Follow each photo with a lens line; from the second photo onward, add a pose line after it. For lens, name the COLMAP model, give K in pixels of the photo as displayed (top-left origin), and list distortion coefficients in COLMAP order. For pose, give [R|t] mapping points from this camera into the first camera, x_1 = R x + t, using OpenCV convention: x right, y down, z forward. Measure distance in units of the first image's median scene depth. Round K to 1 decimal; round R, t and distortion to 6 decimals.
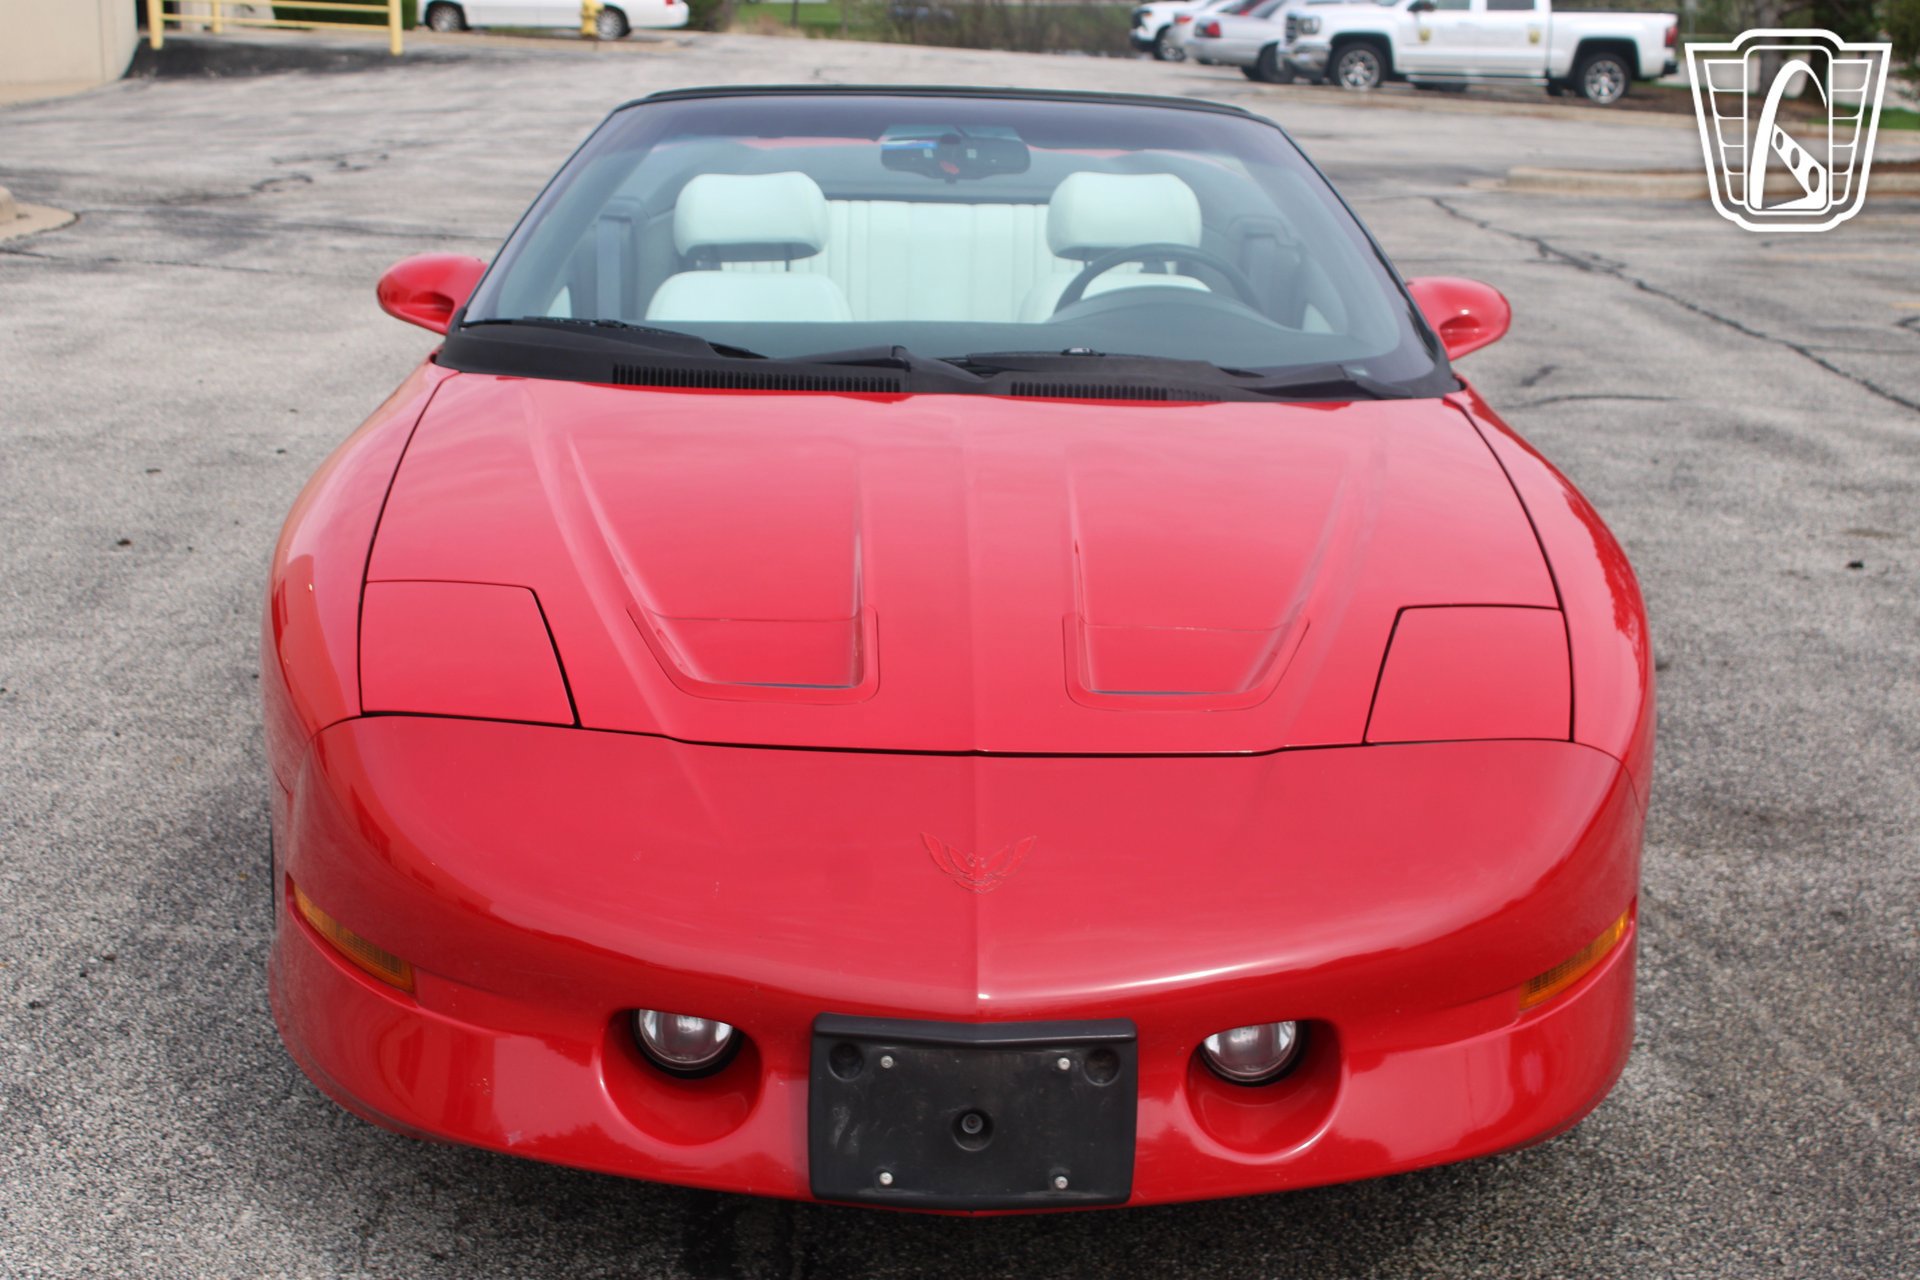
lens RADIAL K [[2678.8, 0, 950.7], [0, 2678.8, 643.6], [0, 0, 1]] dist [-0.040365, 0.000000]
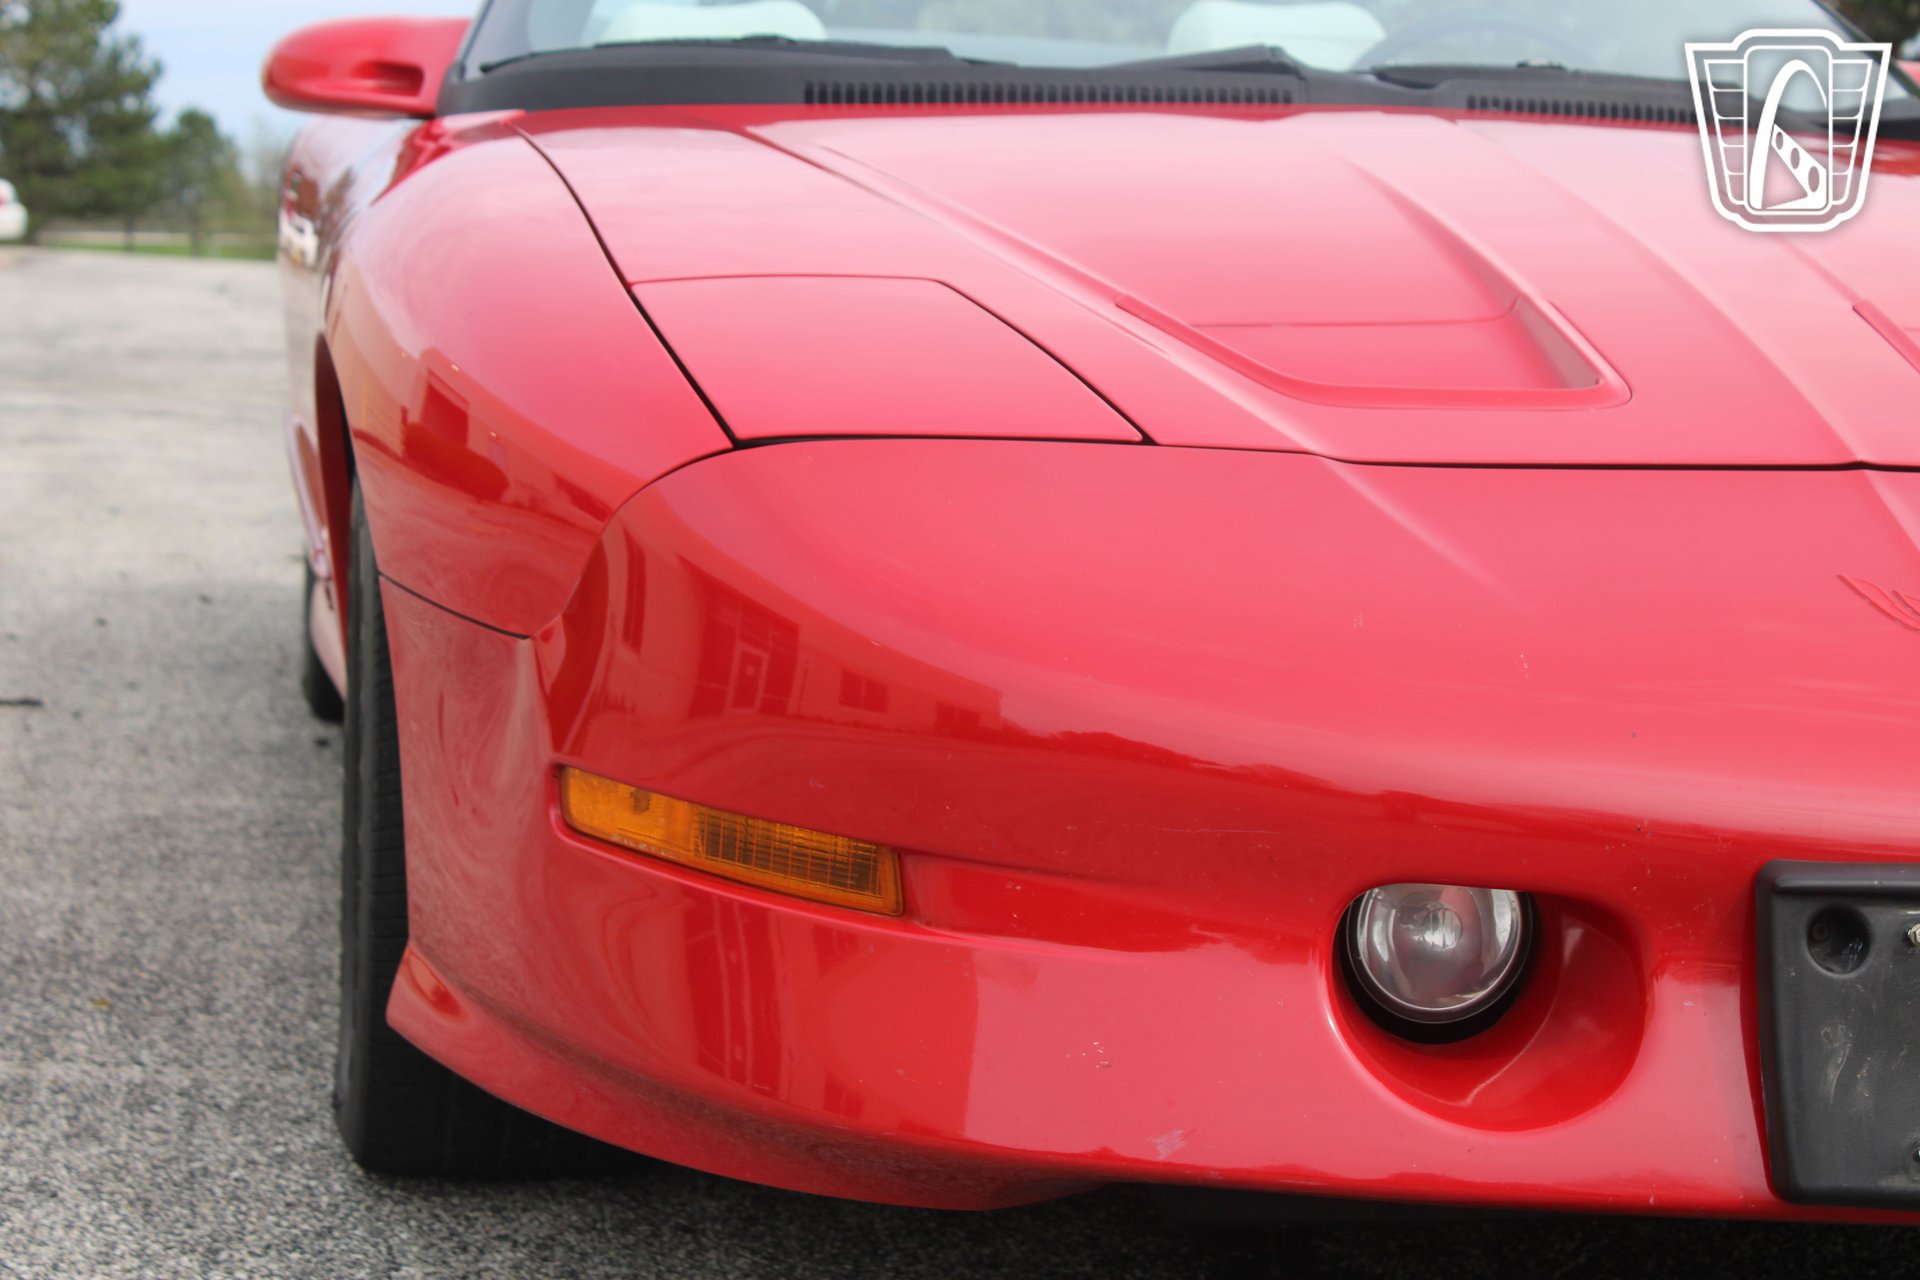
lens RADIAL K [[3648.1, 0, 959.8], [0, 3648.1, 636.5], [0, 0, 1]] dist [0.072359, 0.000000]
pose [[0.990167, -0.022758, 0.138027, -0.208406], [0.037448, 0.993790, -0.104782, 0.109497], [-0.134785, 0.108921, 0.984870, 0.189109]]
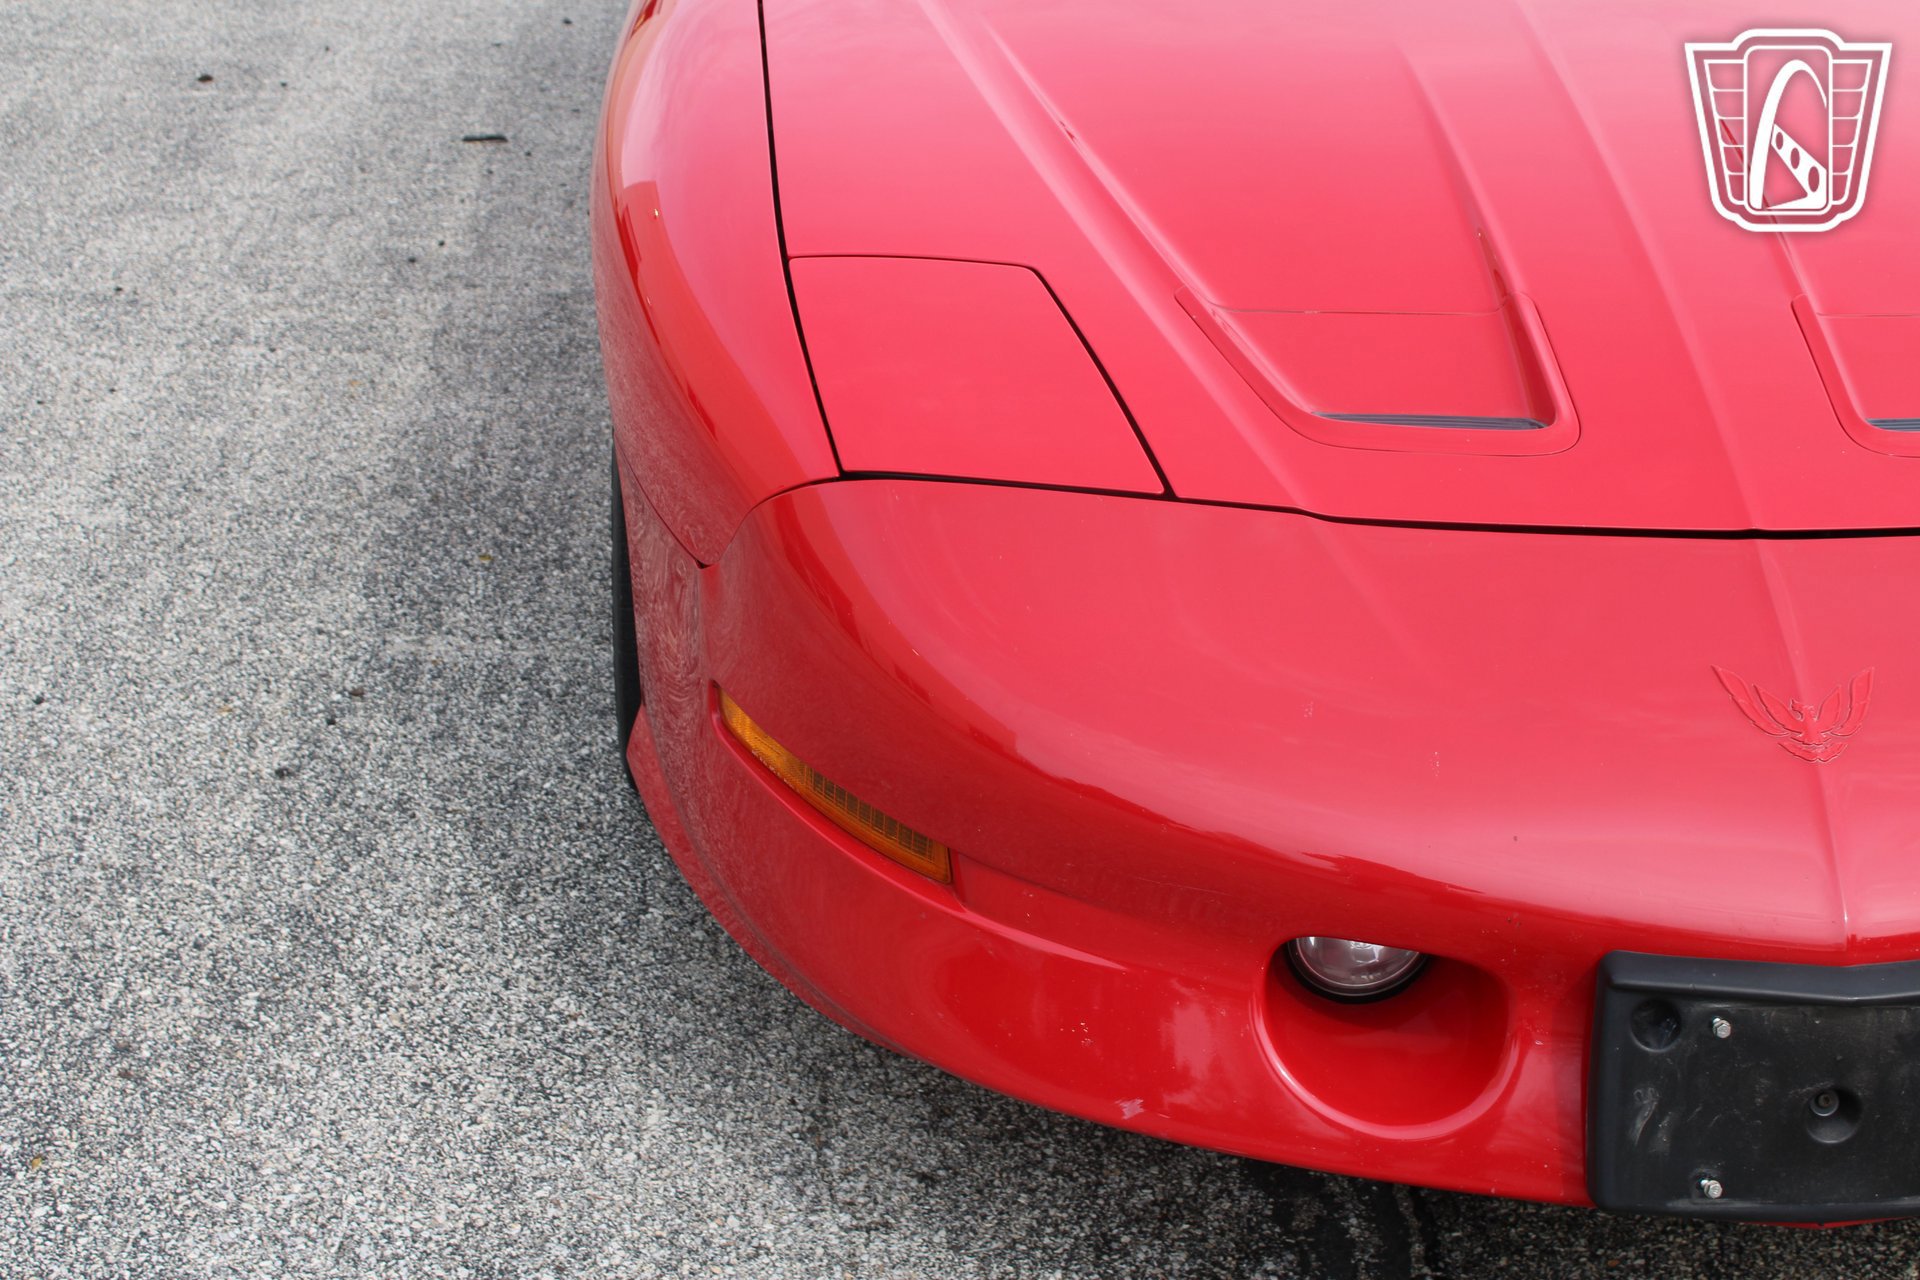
lens RADIAL K [[2678.8, 0, 952.8], [0, 2678.8, 620.0], [0, 0, 1]] dist [-0.040365, 0.000000]
pose [[0.999866, -0.012467, 0.010647, -0.148642], [0.010198, 0.981442, 0.191488, -0.051787], [-0.012836, -0.191353, 0.981437, 0.231029]]
